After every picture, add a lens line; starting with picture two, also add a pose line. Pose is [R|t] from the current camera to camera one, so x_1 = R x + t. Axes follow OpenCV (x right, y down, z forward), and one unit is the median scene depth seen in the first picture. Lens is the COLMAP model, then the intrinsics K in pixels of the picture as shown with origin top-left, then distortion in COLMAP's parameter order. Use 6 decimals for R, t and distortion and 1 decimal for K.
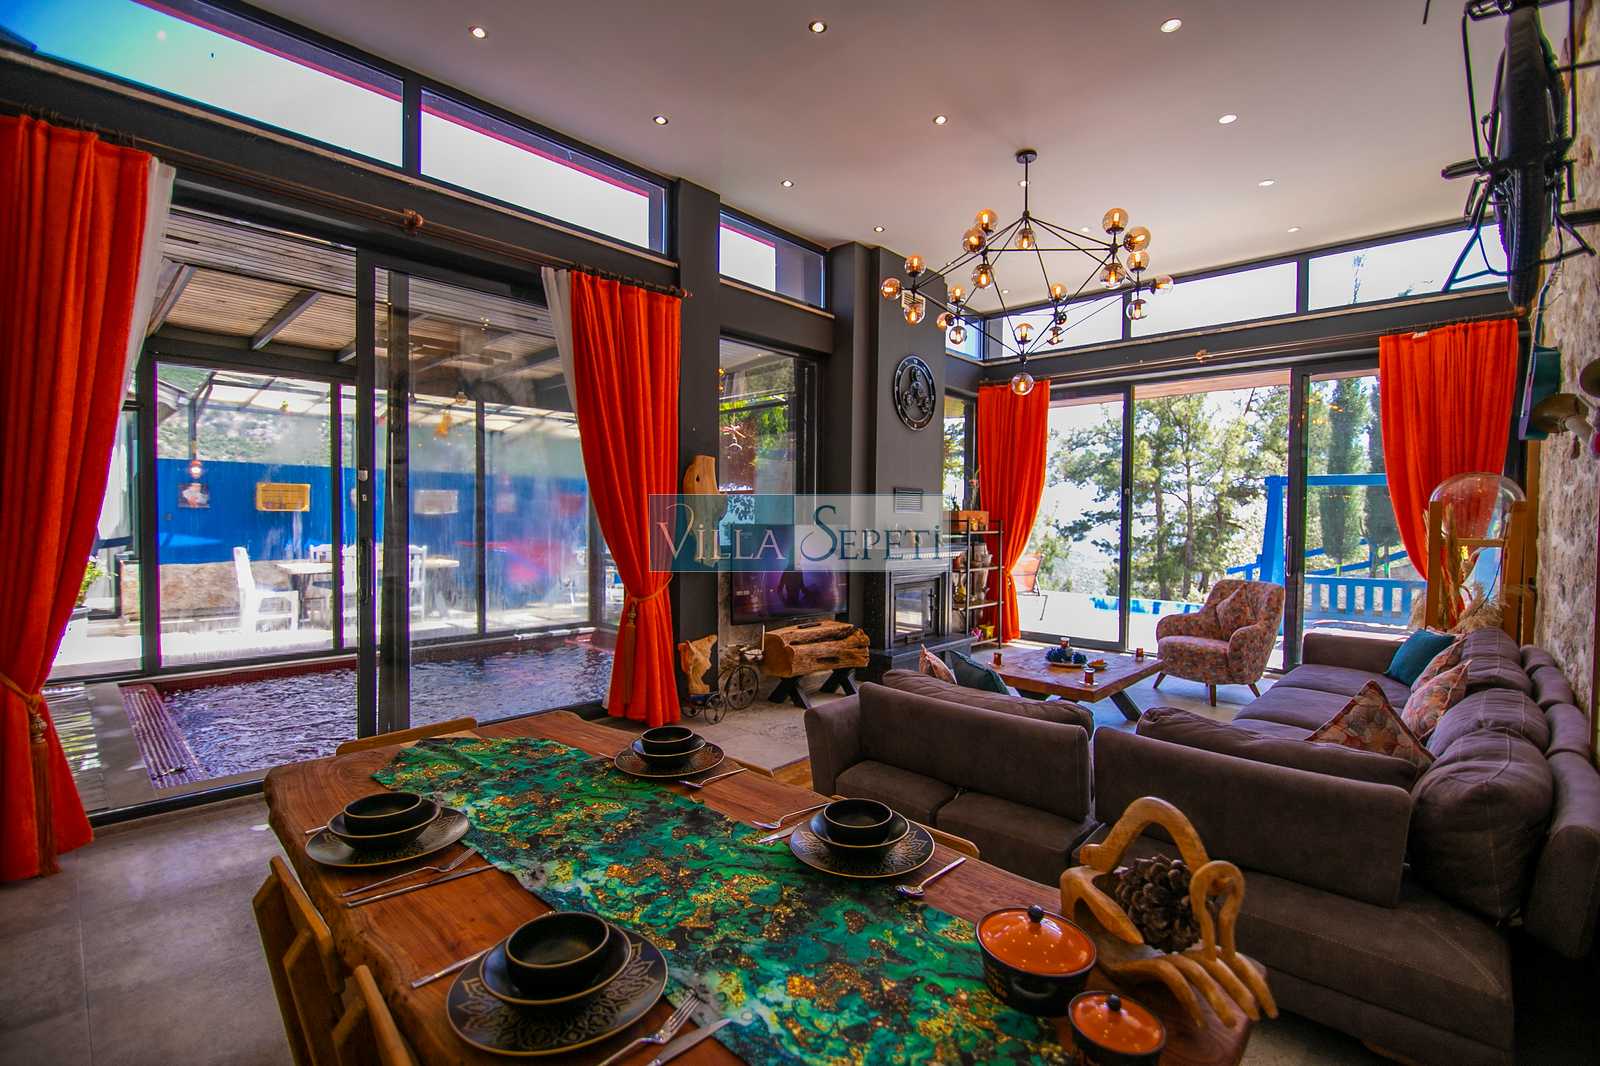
lens RADIAL K [[720.3, 0, 806.4], [0, 720.3, 532.1], [0, 0, 1]] dist [-0.009635, -0.009594]
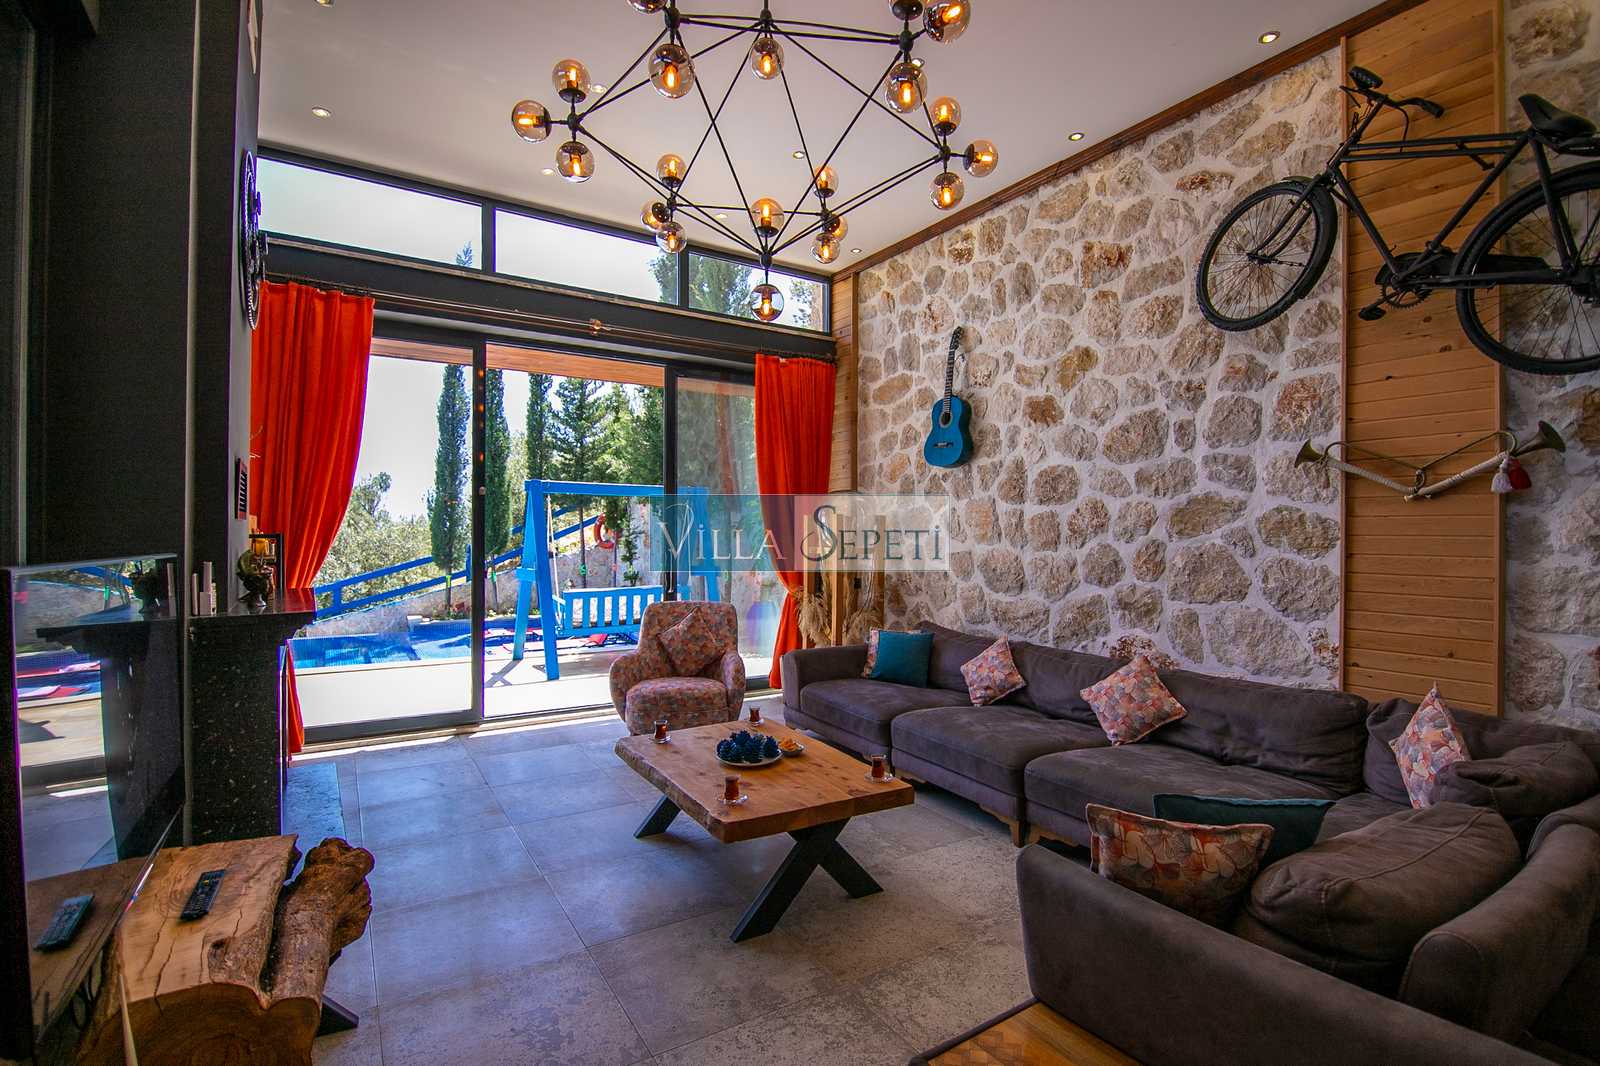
lens RADIAL K [[720.3, 0, 806.4], [0, 720.3, 532.1], [0, 0, 1]] dist [-0.009635, -0.009594]
pose [[0.225693, -0.004953, 0.974186, -0.217658], [0.025284, 0.999680, -0.000775, -0.010570], [-0.973870, 0.024806, 0.225746, 0.725595]]
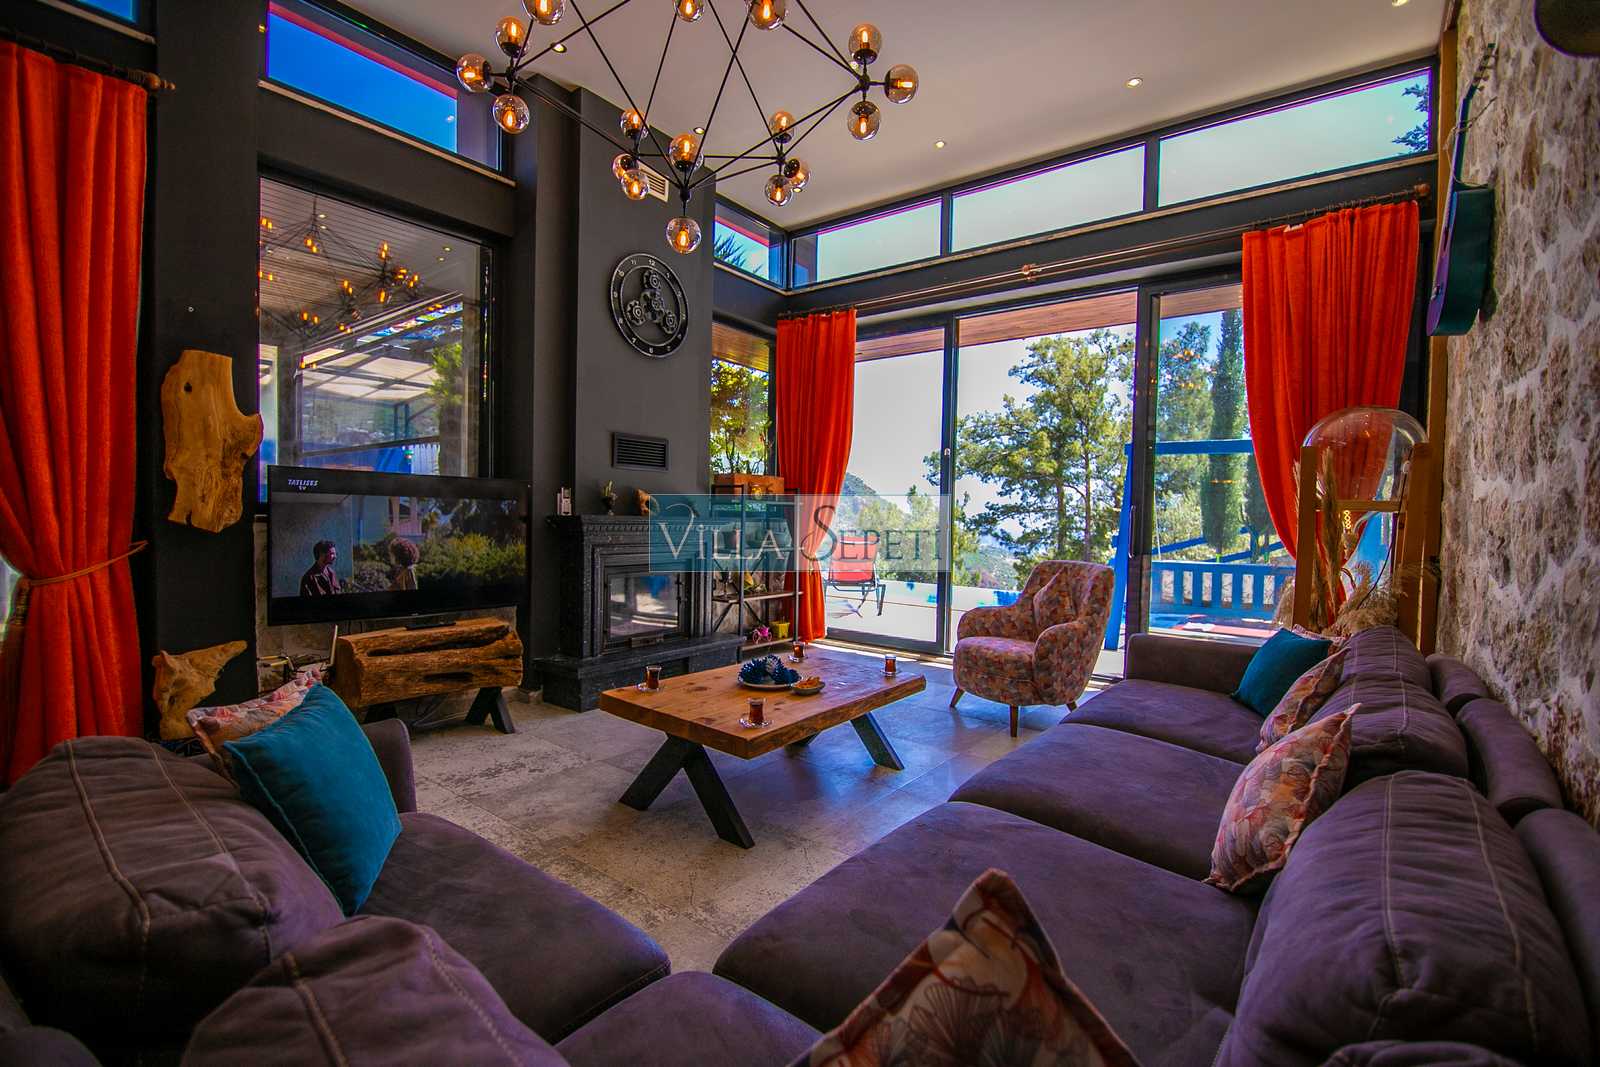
lens RADIAL K [[720.3, 0, 806.4], [0, 720.3, 532.6], [0, 0, 1]] dist [-0.009635, -0.009594]
pose [[0.994813, 0.007907, 0.101410, 0.290978], [-0.008694, 0.999935, 0.007313, 0.037592], [-0.101346, -0.008157, 0.994818, 0.314619]]
